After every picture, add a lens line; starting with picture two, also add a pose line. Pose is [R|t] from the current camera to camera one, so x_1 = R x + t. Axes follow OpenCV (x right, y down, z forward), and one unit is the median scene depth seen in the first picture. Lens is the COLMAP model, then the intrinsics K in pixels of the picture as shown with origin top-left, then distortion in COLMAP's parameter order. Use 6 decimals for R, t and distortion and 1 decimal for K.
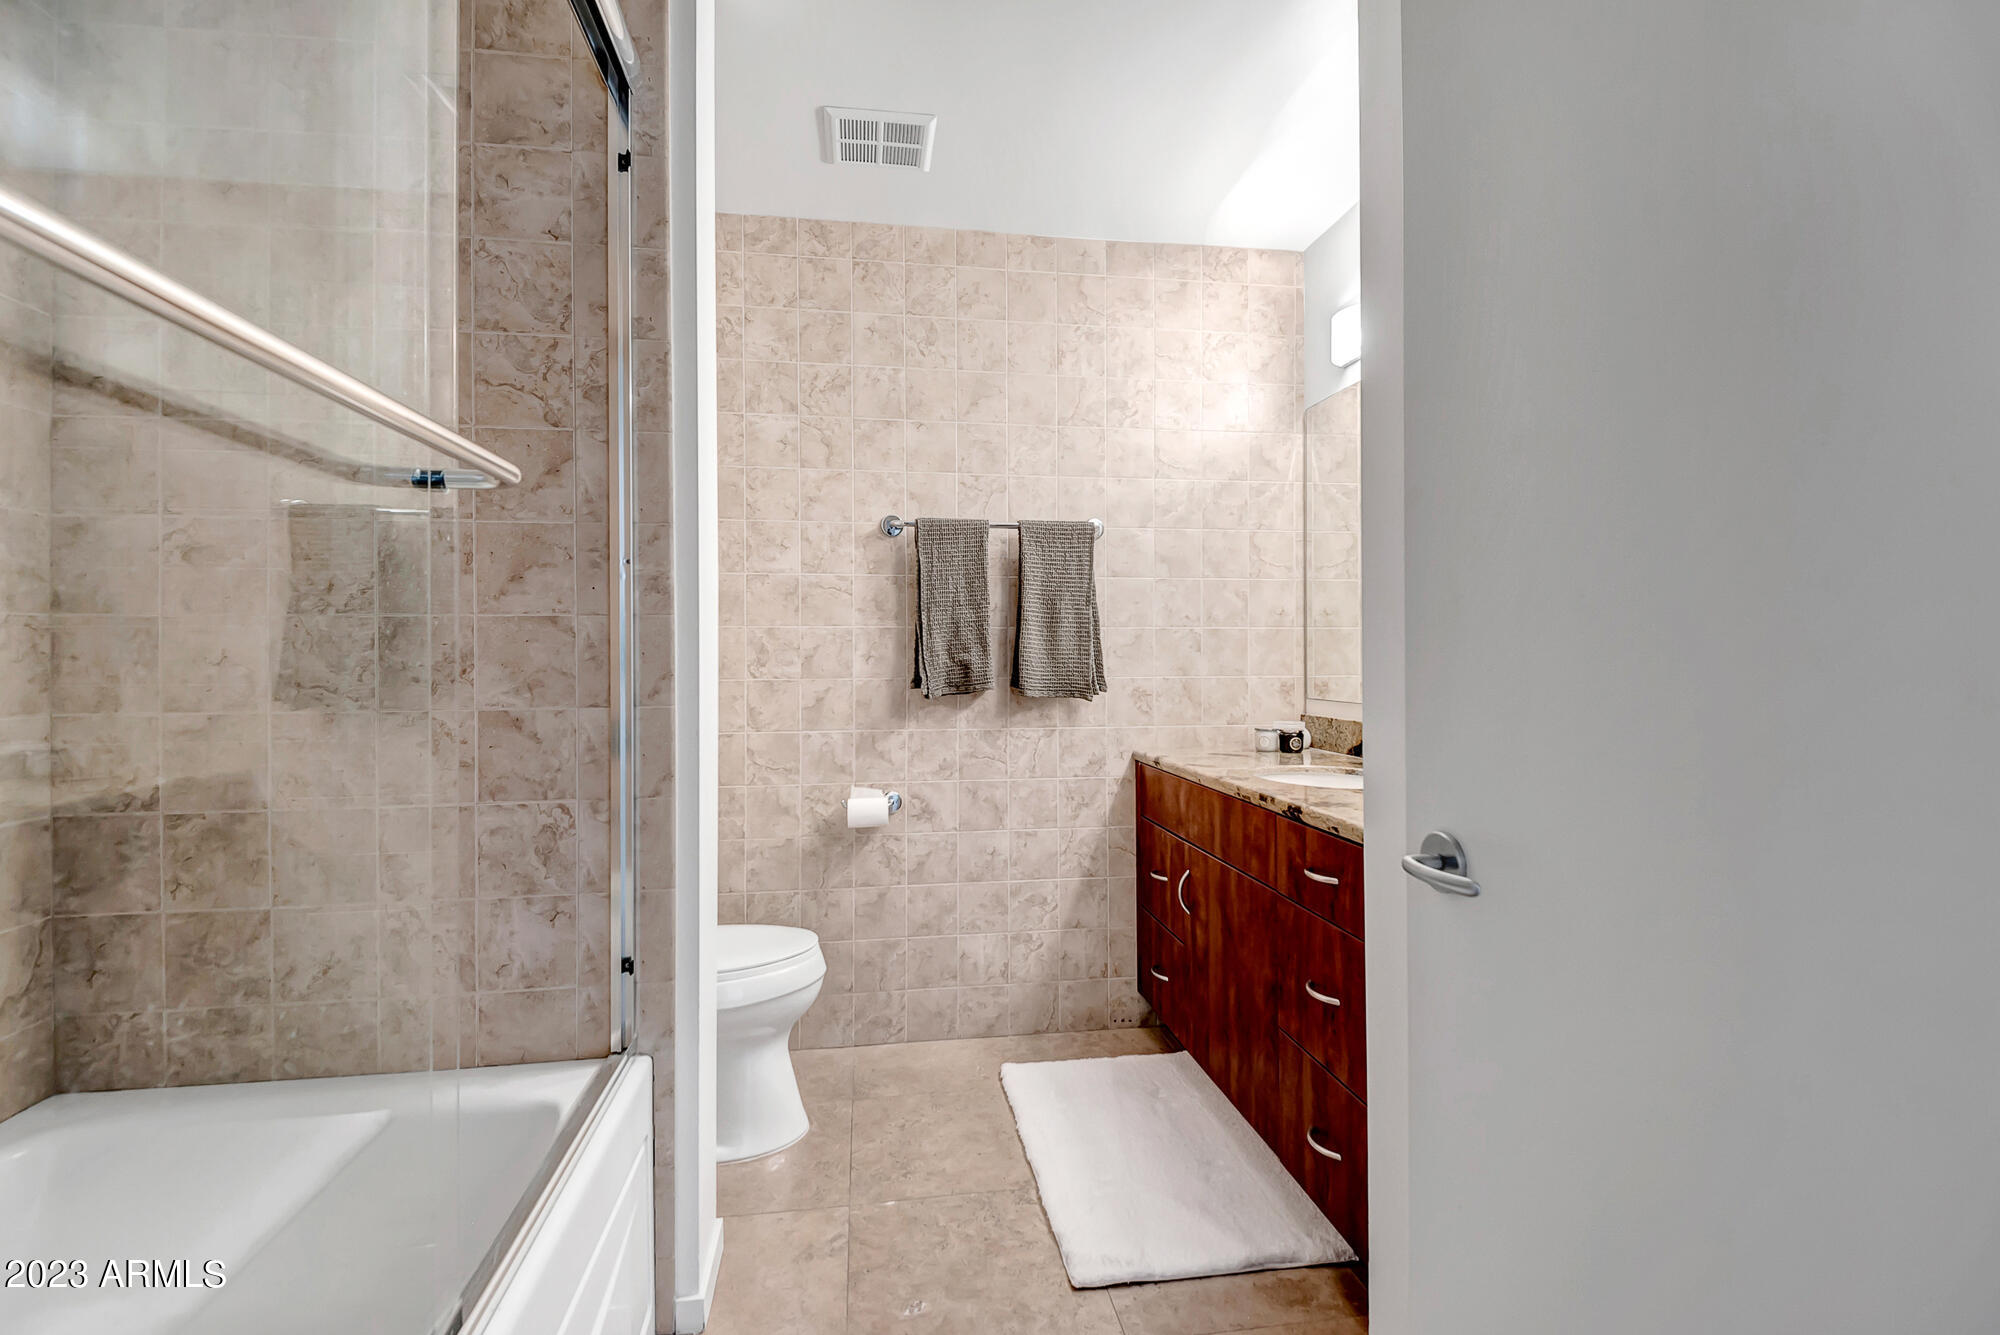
lens RADIAL K [[899.9, 0, 999.2], [0, 899.9, 655.3], [0, 0, 1]] dist [0.003197, -0.000231]
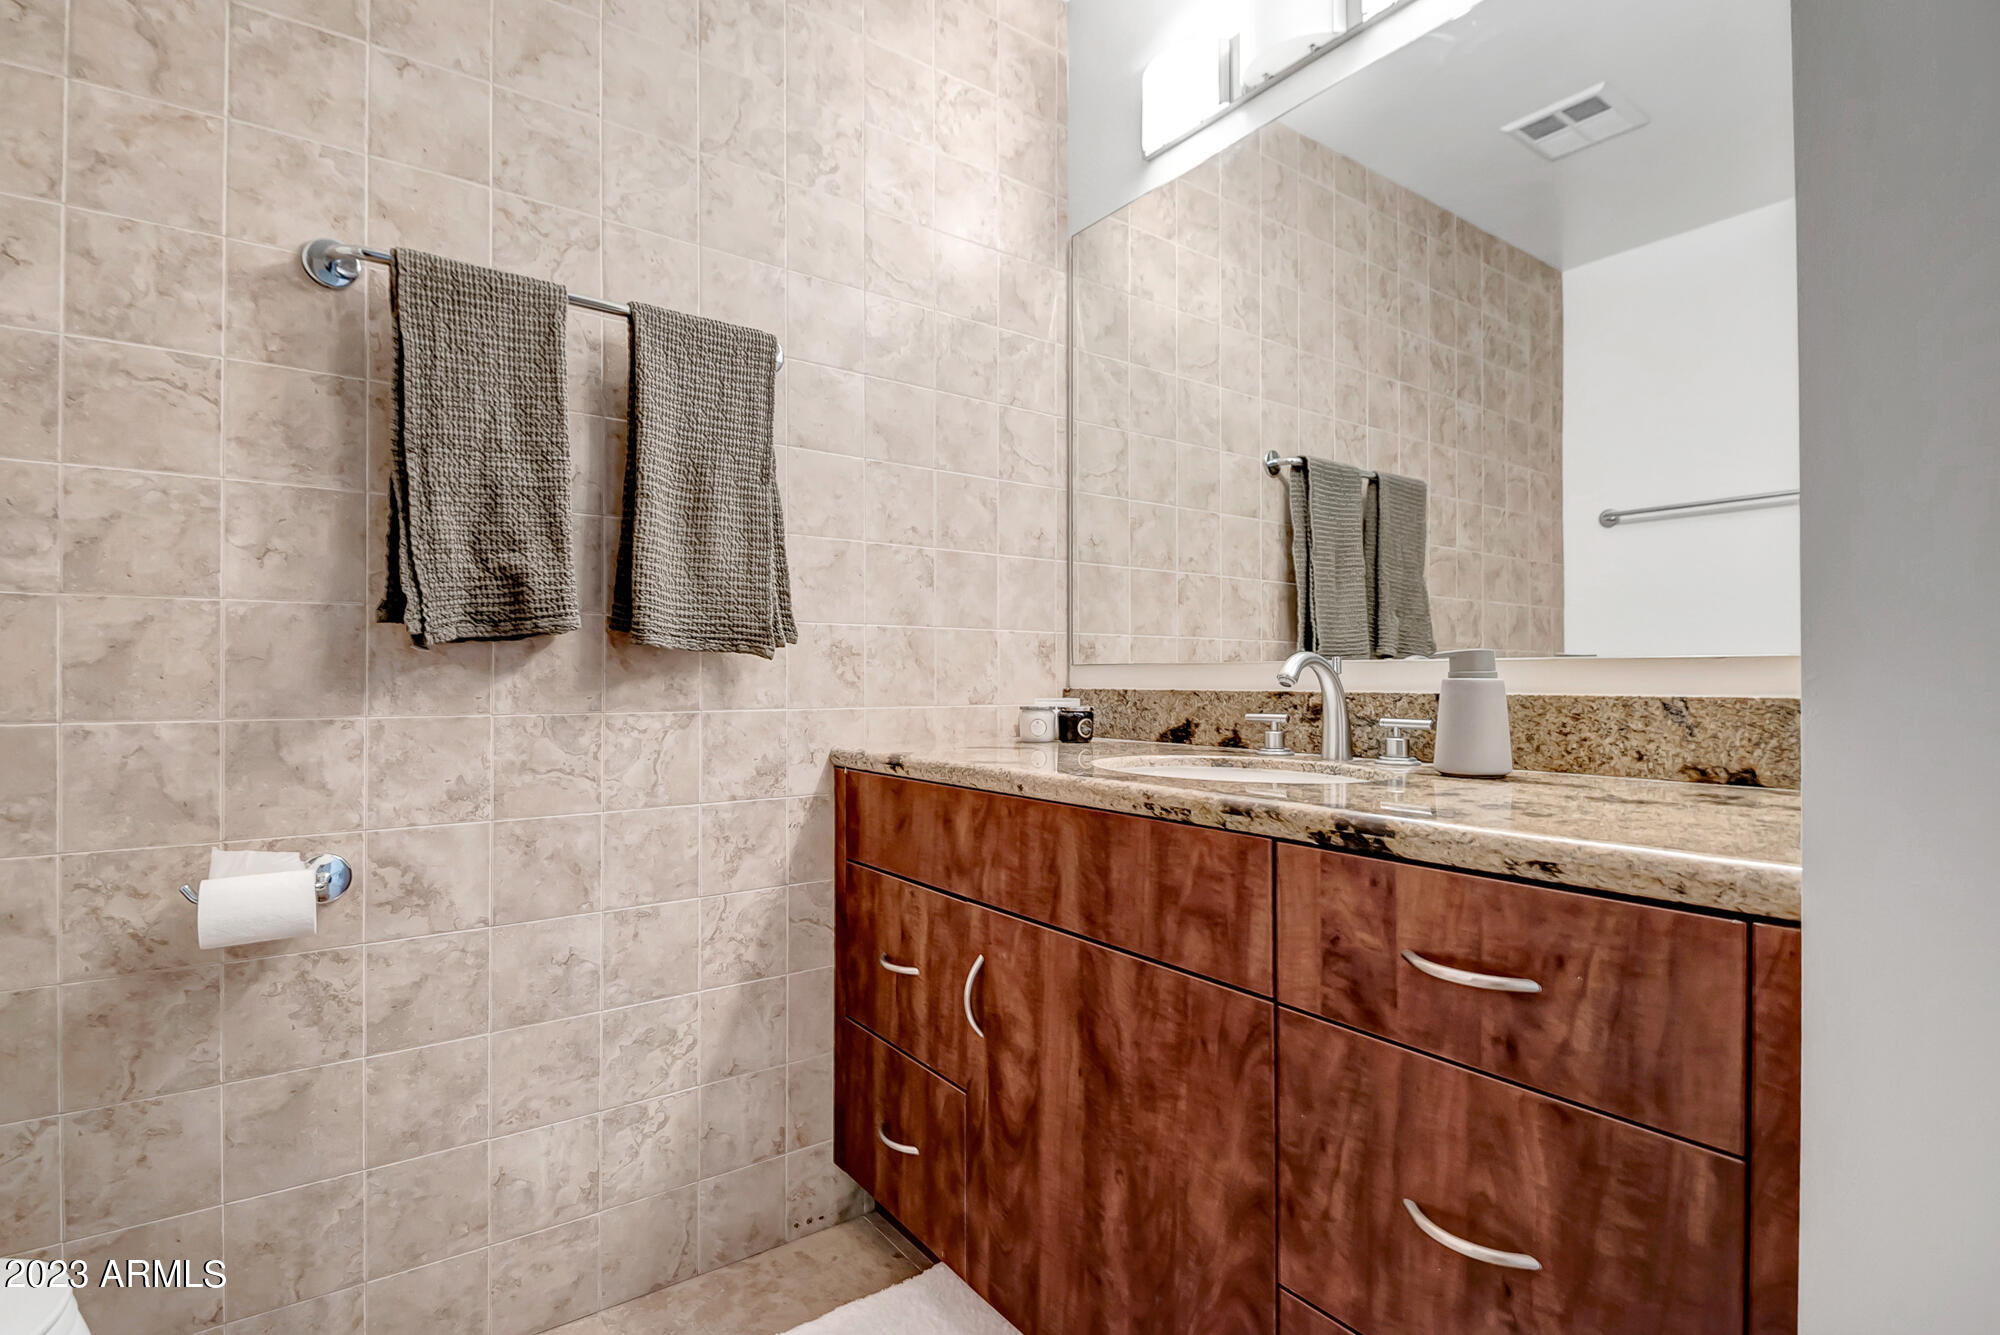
lens RADIAL K [[981.2, 0, 1000.0], [0, 981.2, 667.5], [0, 0, 1]] dist [0.035400, -0.033401]
pose [[0.895179, 0.004097, 0.445688, -0.037899], [-0.001728, 0.999982, -0.005720, 0.058392], [-0.445704, 0.004350, 0.895170, 0.395724]]
